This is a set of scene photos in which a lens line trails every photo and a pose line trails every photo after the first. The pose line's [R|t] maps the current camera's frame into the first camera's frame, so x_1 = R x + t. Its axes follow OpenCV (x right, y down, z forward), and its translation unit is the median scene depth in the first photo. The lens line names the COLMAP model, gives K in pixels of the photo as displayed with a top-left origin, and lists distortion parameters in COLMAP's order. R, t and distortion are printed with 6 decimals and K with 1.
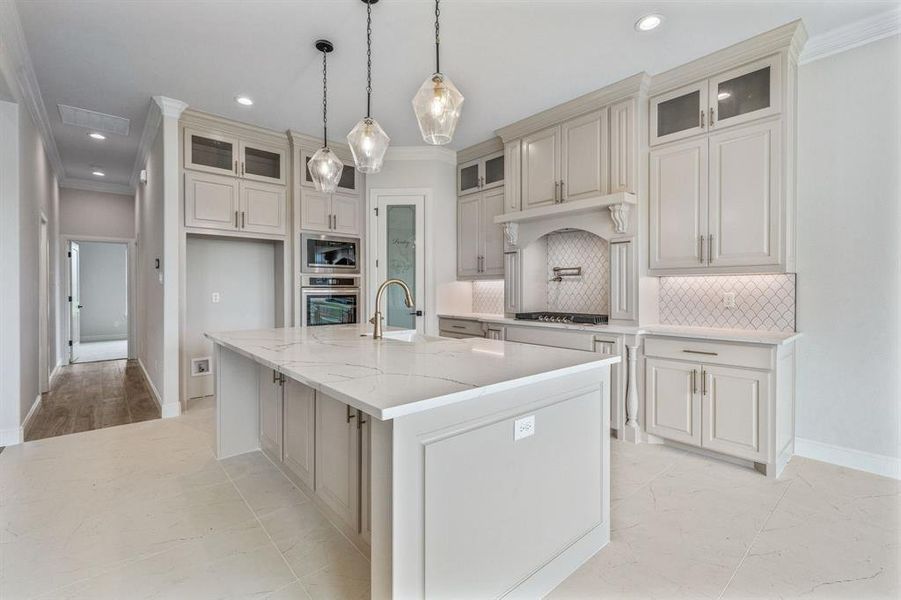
lens RADIAL K [[388.3, 0, 453.9], [0, 388.3, 291.3], [0, 0, 1]] dist [-0.000829, -0.000176]
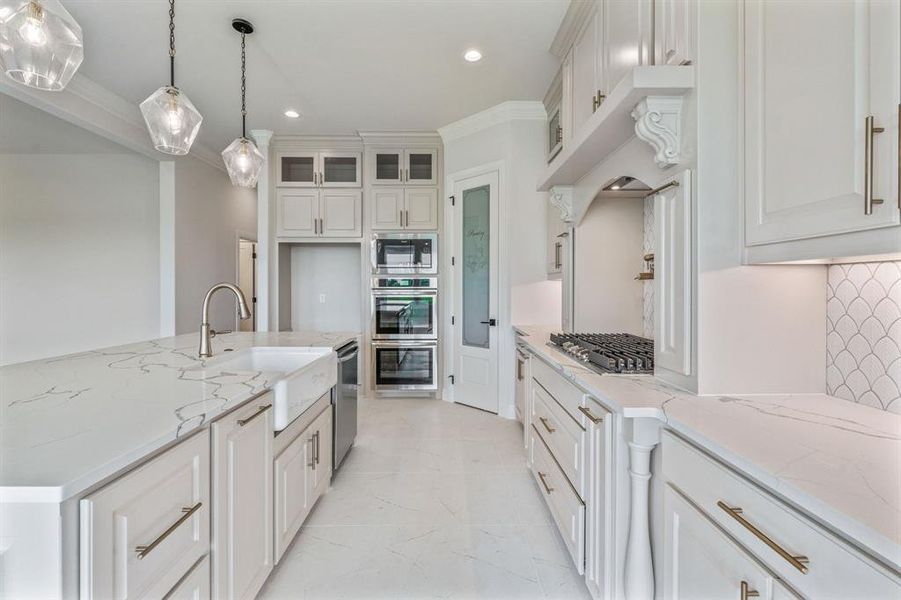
lens RADIAL K [[388.3, 0, 453.9], [0, 388.3, 291.3], [0, 0, 1]] dist [-0.000829, -0.000176]
pose [[0.759585, 0.006145, -0.650379, 0.397234], [-0.003612, 0.999980, 0.005229, -0.010762], [0.650398, -0.001623, 0.759592, 0.390642]]
